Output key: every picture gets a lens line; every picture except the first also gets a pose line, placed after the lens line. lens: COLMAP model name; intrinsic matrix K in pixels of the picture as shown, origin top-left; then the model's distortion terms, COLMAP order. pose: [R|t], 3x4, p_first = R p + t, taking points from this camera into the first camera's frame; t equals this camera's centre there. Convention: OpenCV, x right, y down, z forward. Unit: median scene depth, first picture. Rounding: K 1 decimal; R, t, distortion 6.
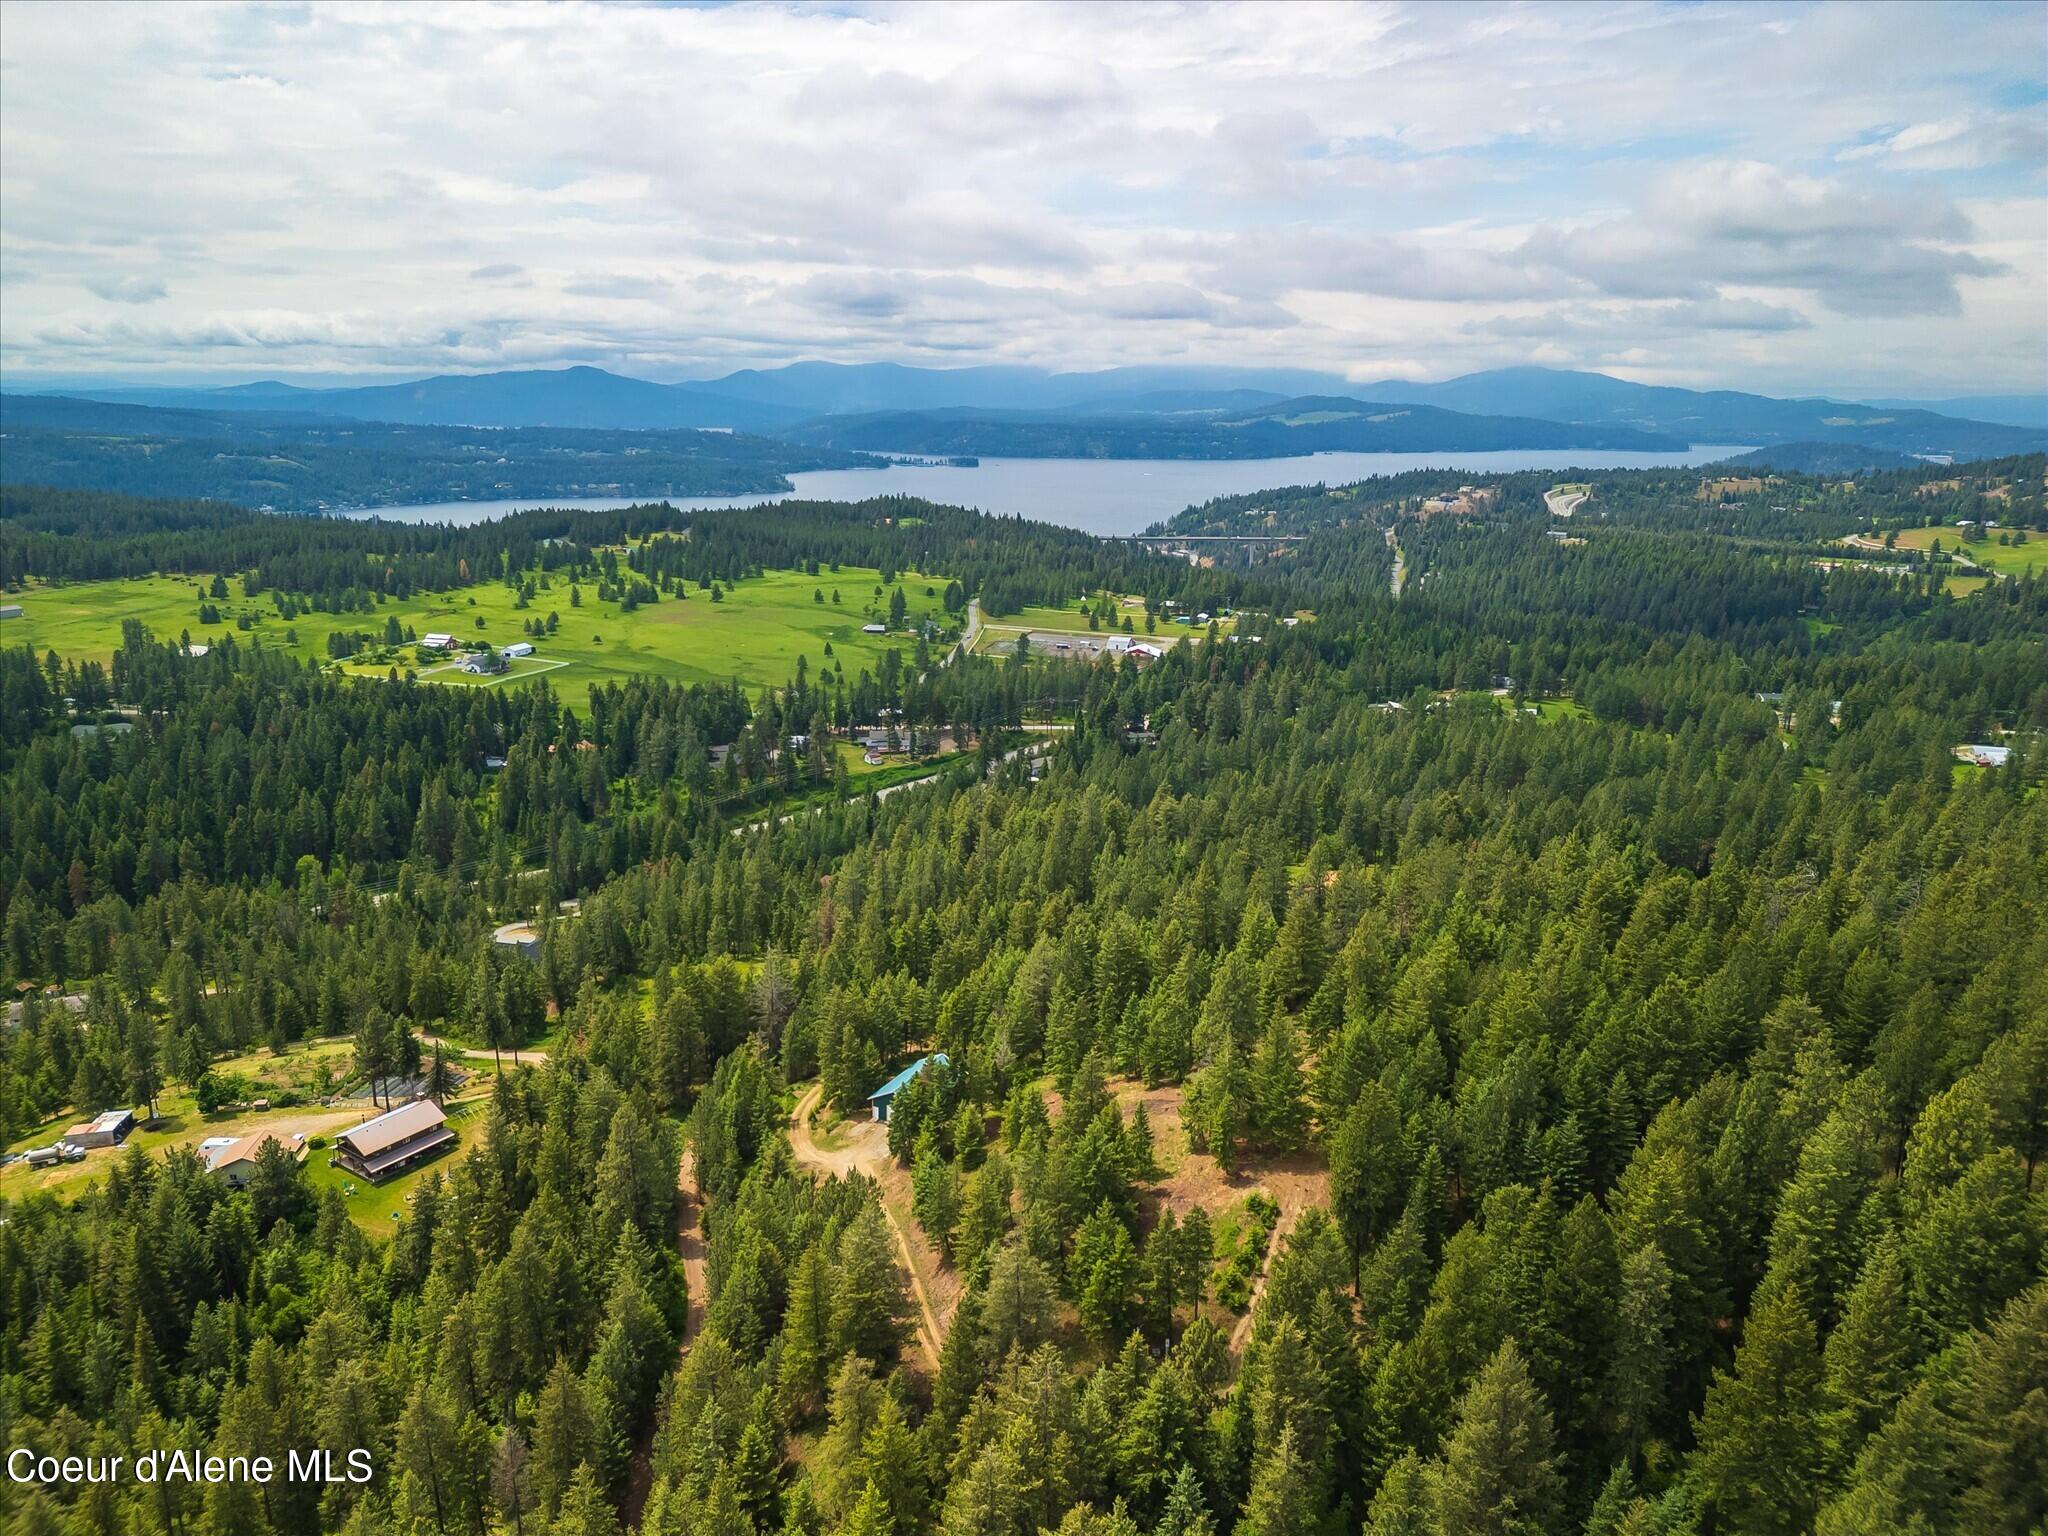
lens RADIAL K [[1407.1, 0, 1028.4], [0, 1407.1, 771.9], [0, 0, 1]] dist [0.085498, -0.077026]
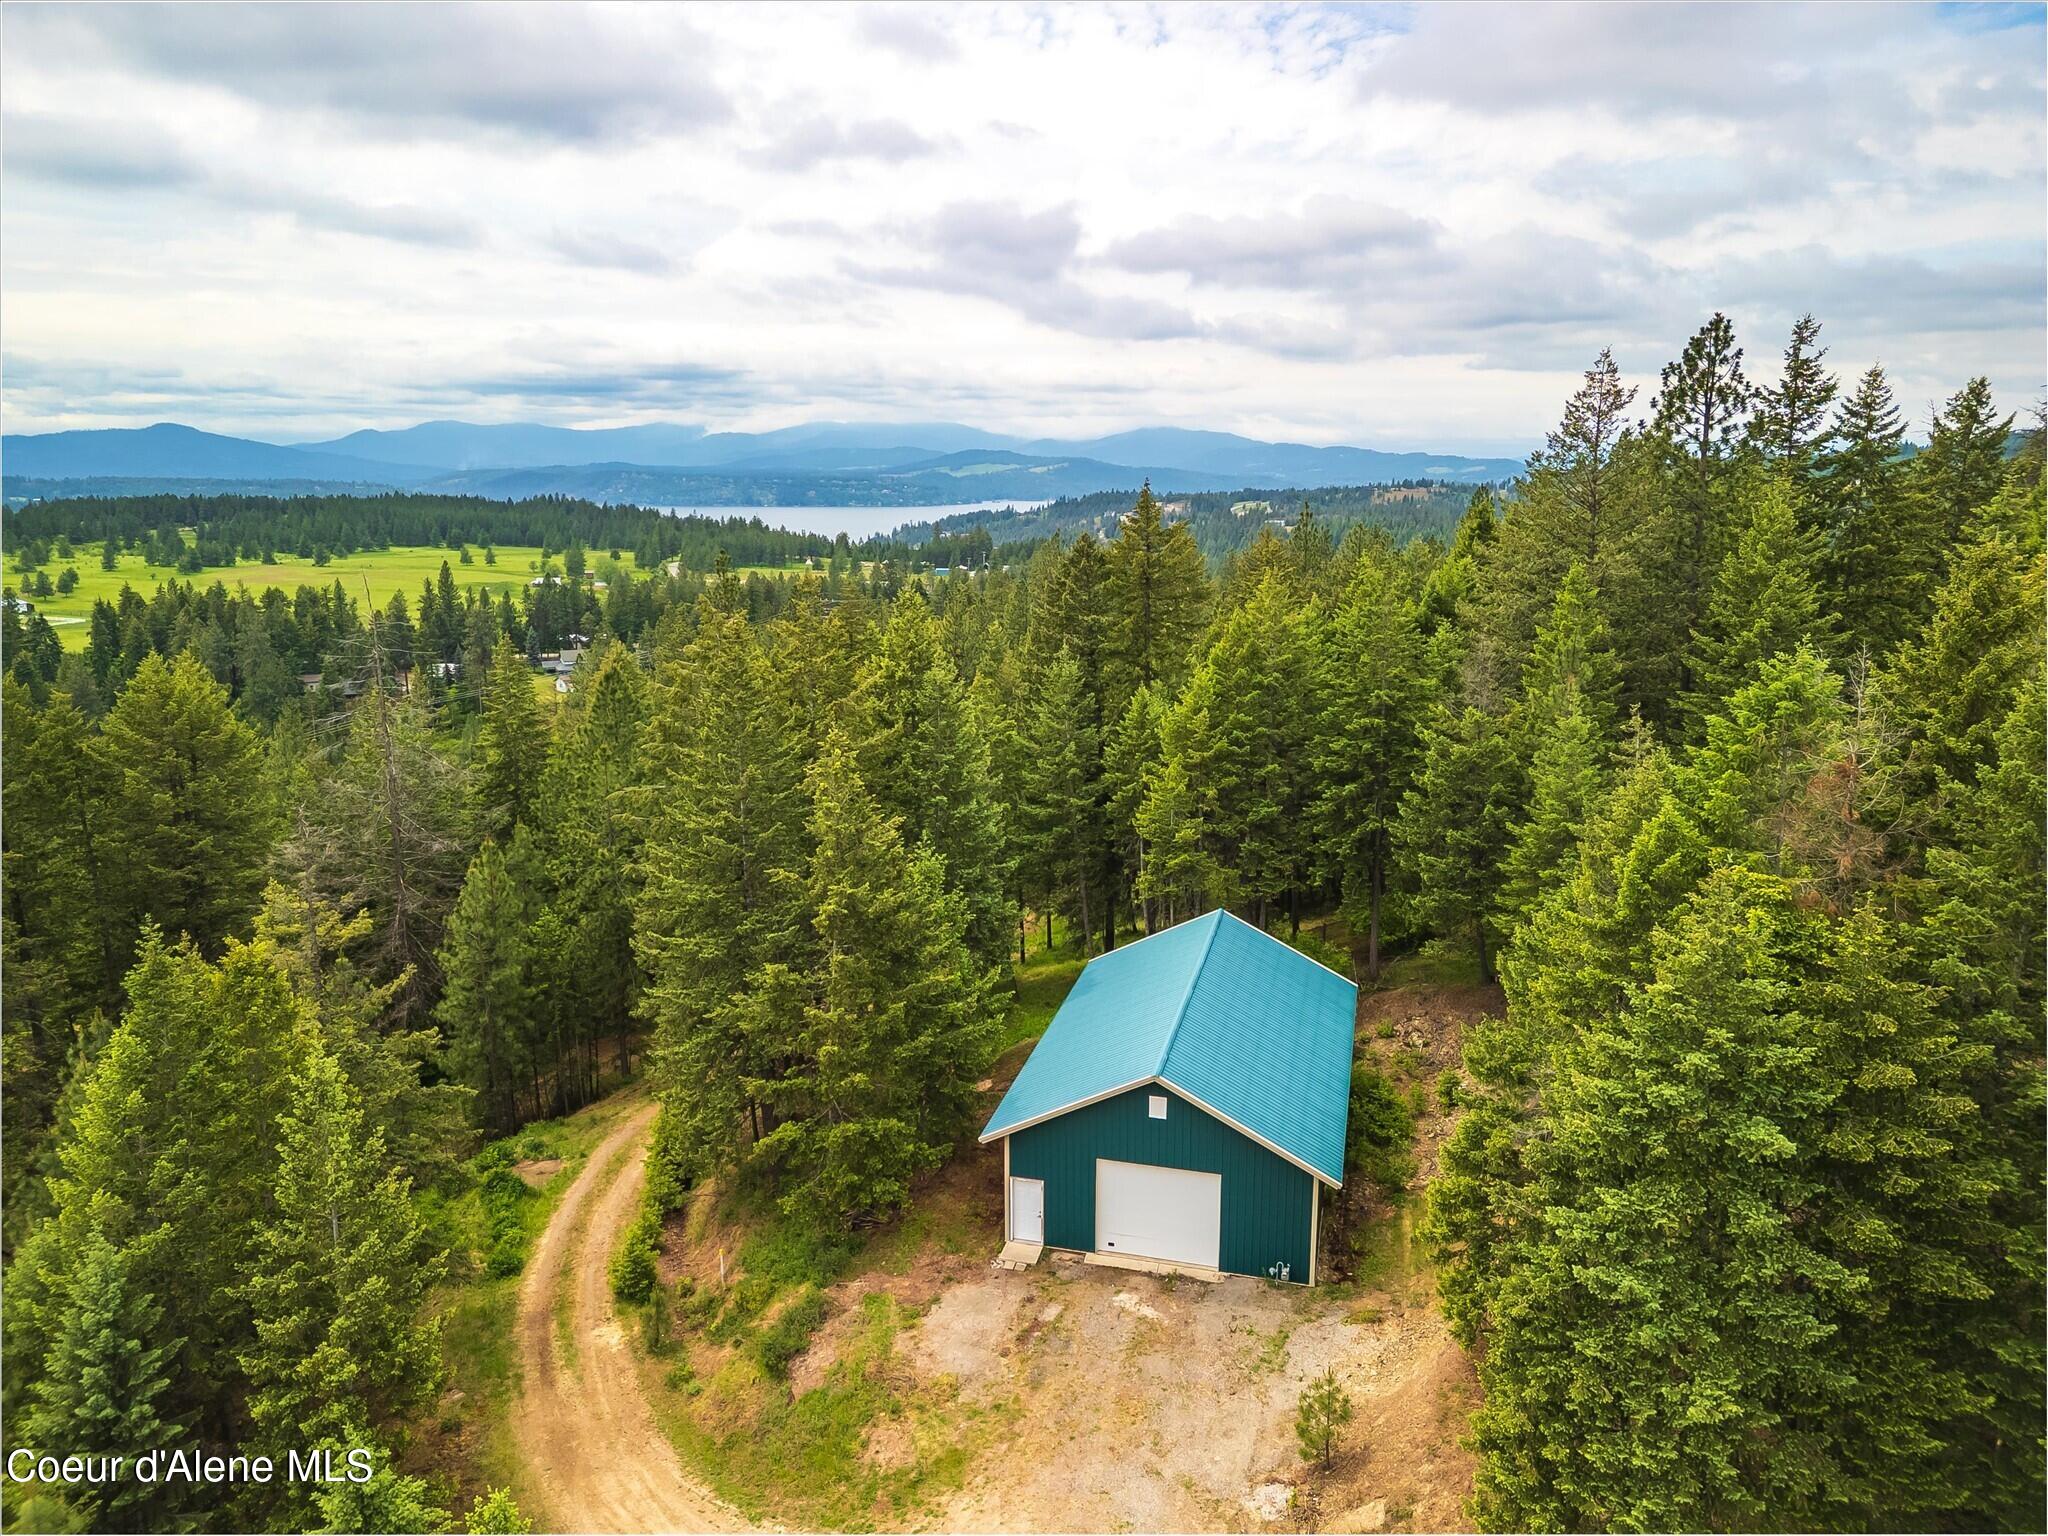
lens RADIAL K [[1407.1, 0, 1026.7], [0, 1407.1, 756.9], [0, 0, 1]] dist [0.085498, -0.077026]
pose [[0.972792, -0.054988, 0.225062, -0.038596], [0.066984, 0.996692, -0.046014, 0.050910], [-0.221787, 0.059837, 0.973257, 0.218337]]
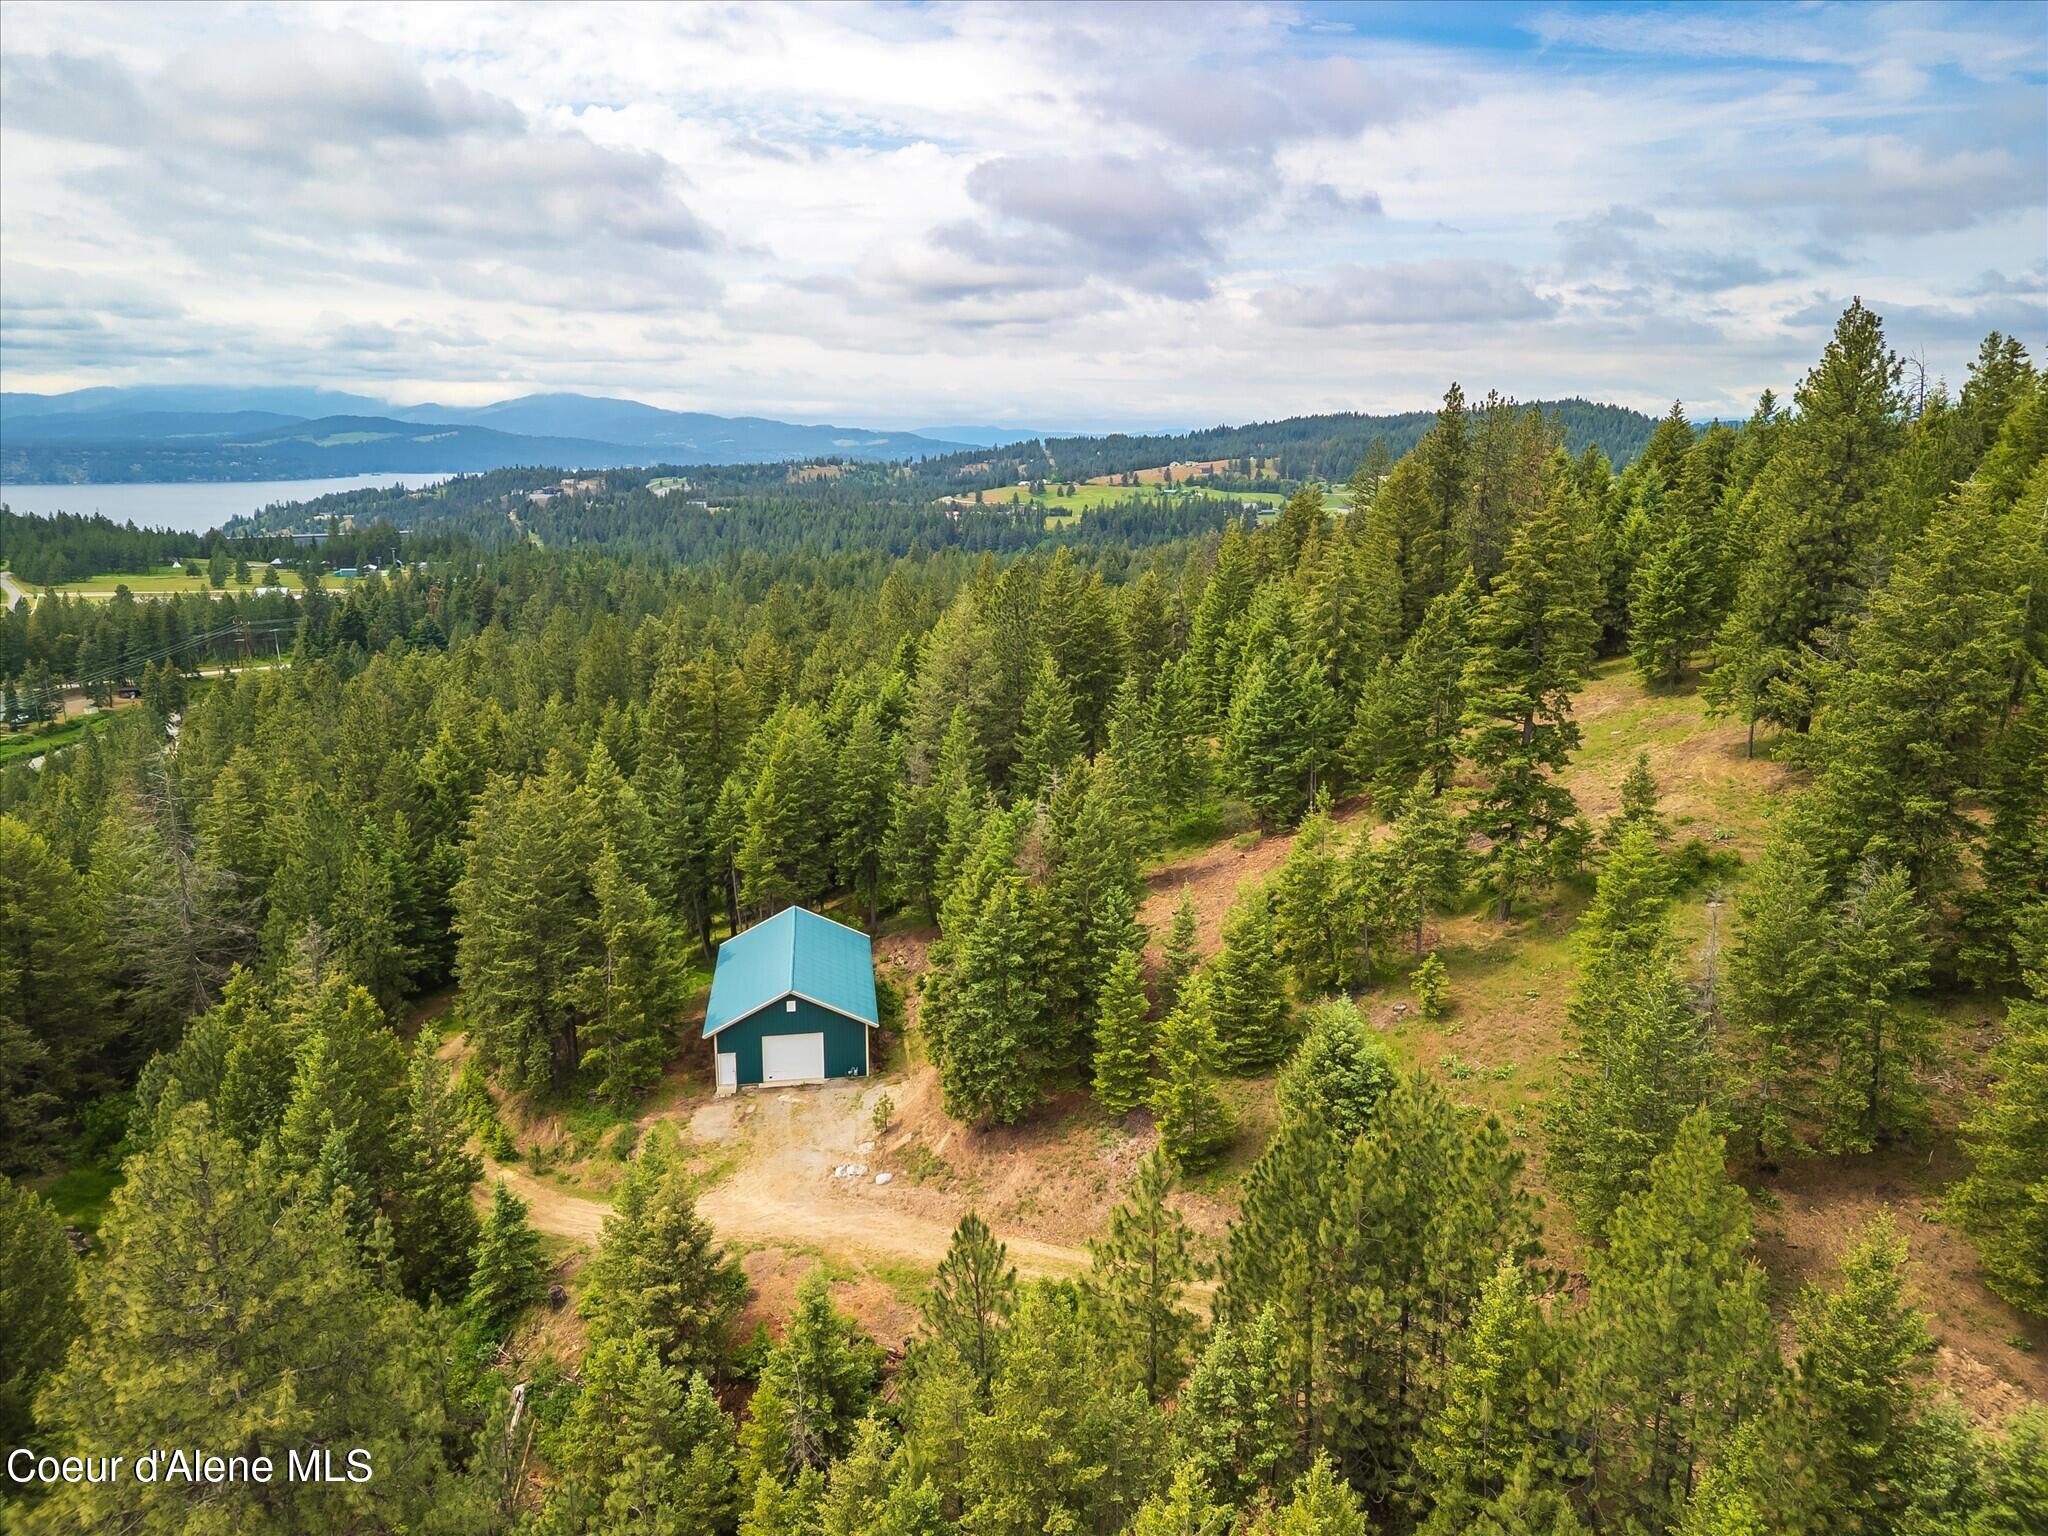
lens RADIAL K [[1407.1, 0, 1020.0], [0, 1407.1, 751.5], [0, 0, 1]] dist [0.085498, -0.077026]
pose [[0.807756, -0.139221, 0.572842, -0.064912], [0.159381, 0.987101, 0.015159, 0.044342], [-0.567564, 0.079055, 0.819525, 0.173634]]
